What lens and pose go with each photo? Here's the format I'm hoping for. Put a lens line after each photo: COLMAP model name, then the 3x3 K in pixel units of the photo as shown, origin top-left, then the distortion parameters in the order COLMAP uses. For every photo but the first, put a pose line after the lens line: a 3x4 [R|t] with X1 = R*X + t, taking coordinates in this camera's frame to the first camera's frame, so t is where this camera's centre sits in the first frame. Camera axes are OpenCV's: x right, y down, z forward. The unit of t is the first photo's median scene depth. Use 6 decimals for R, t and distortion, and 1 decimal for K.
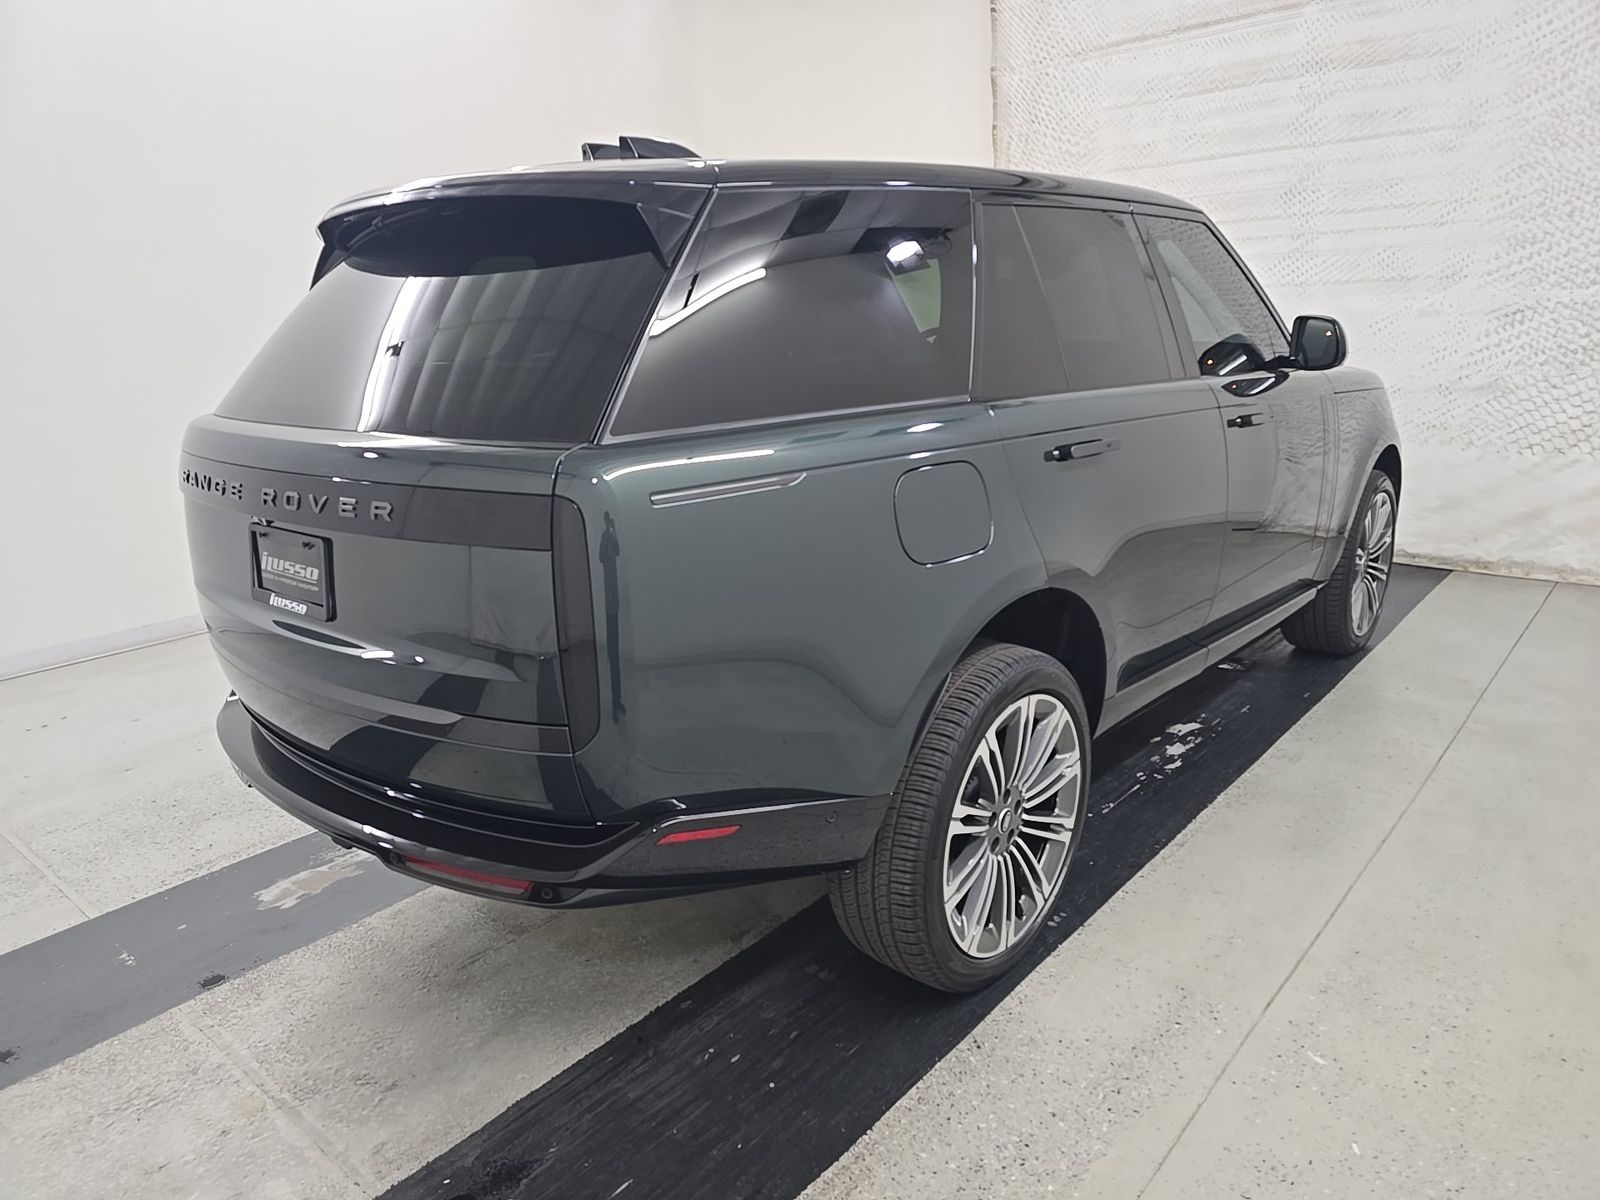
lens RADIAL K [[1058.3, 0, 788.9], [0, 1058.3, 593.3], [0, 0, 1]] dist [0.010706, -0.025697]
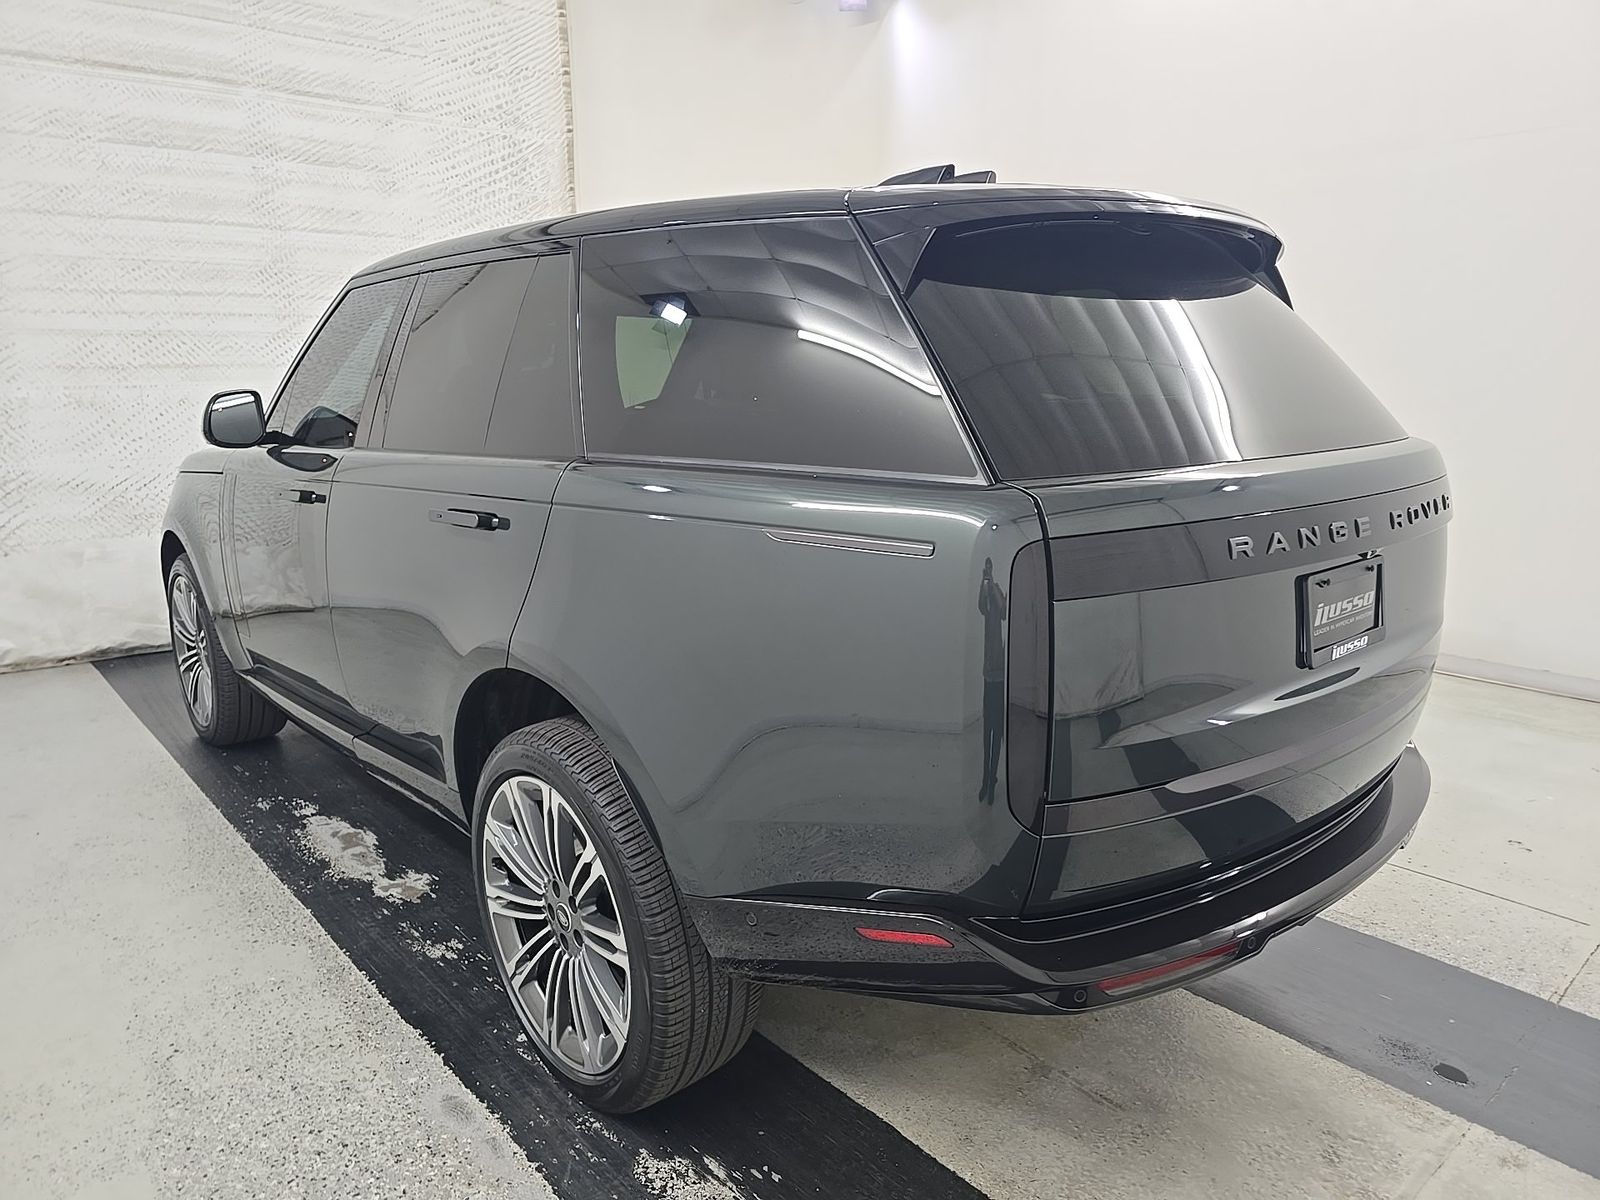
lens RADIAL K [[1058.3, 0, 794.5], [0, 1058.3, 605.2], [0, 0, 1]] dist [0.010706, -0.025697]
pose [[0.148680, -0.165842, 0.974880, -0.455885], [0.249603, 0.960210, 0.125280, -0.081796], [-0.956866, 0.224706, 0.184158, 0.414834]]
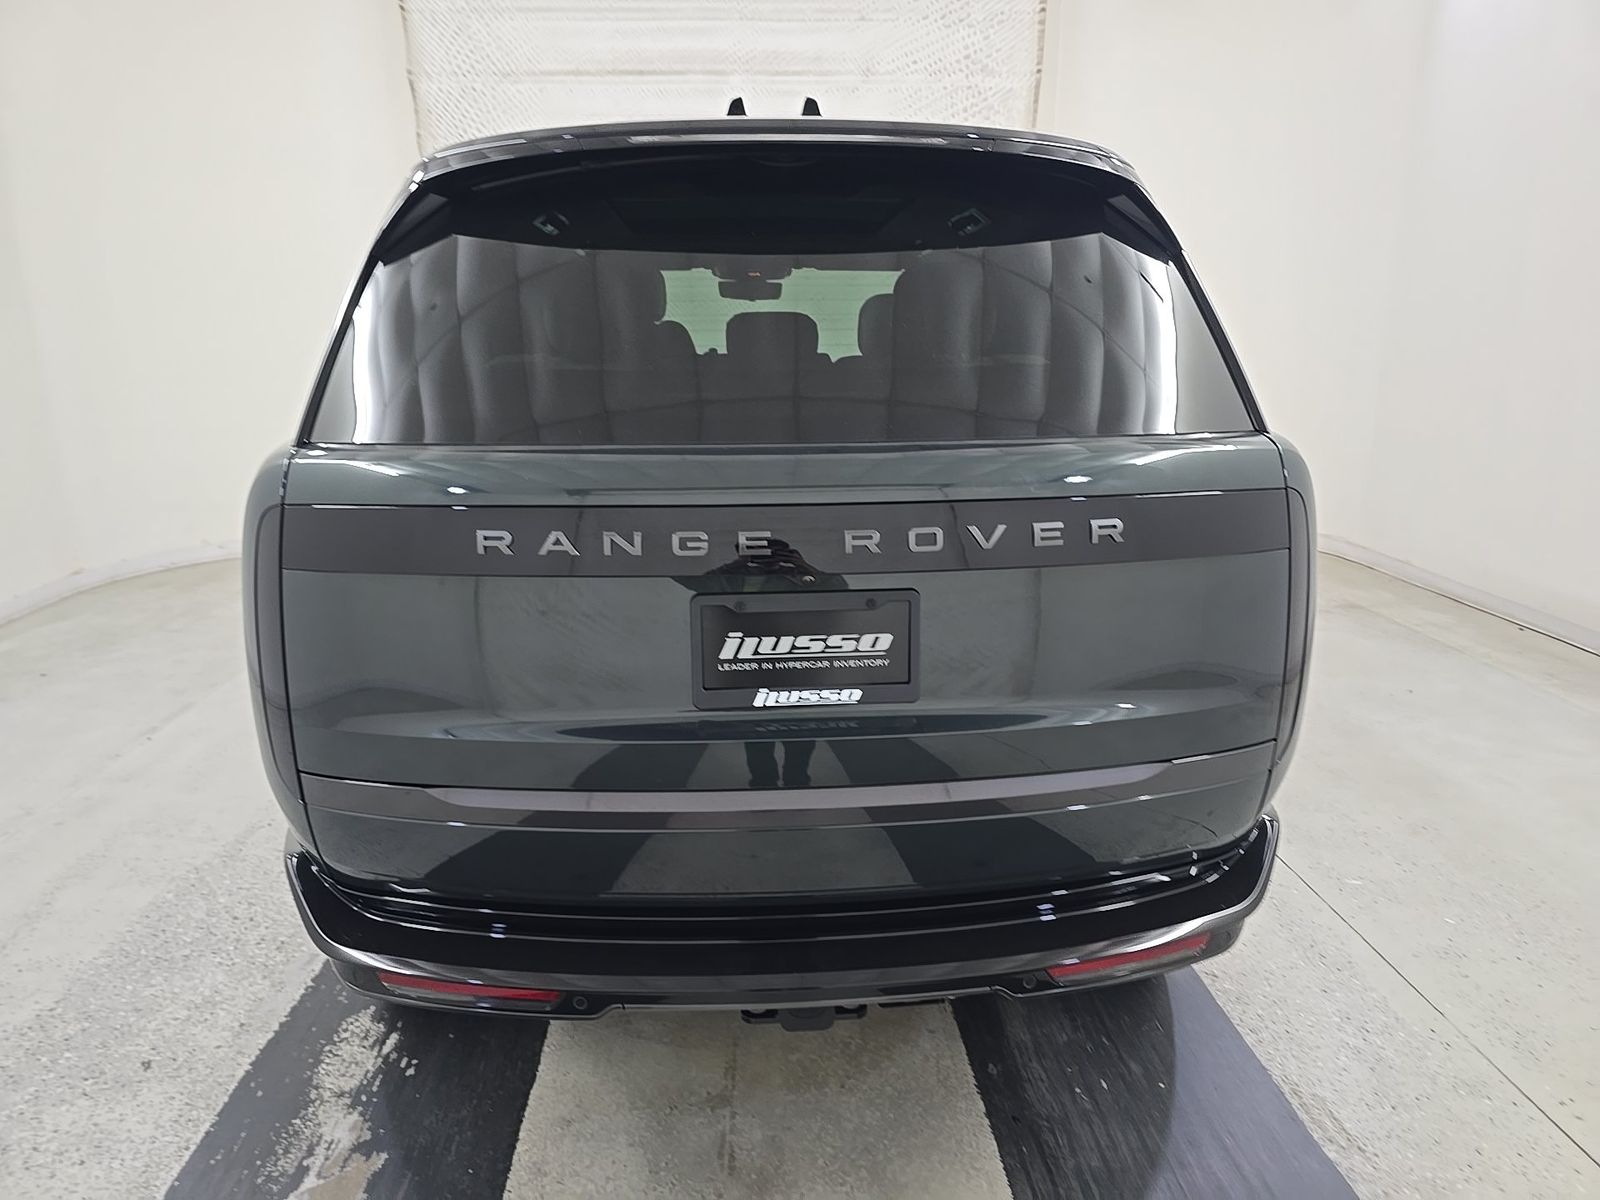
lens RADIAL K [[1058.3, 0, 795.2], [0, 1058.3, 601.1], [0, 0, 1]] dist [0.010706, -0.025697]
pose [[0.714545, -0.135363, 0.686369, -0.305081], [0.153860, 0.987488, 0.034572, -0.024964], [-0.682460, 0.080901, 0.726432, 0.164248]]
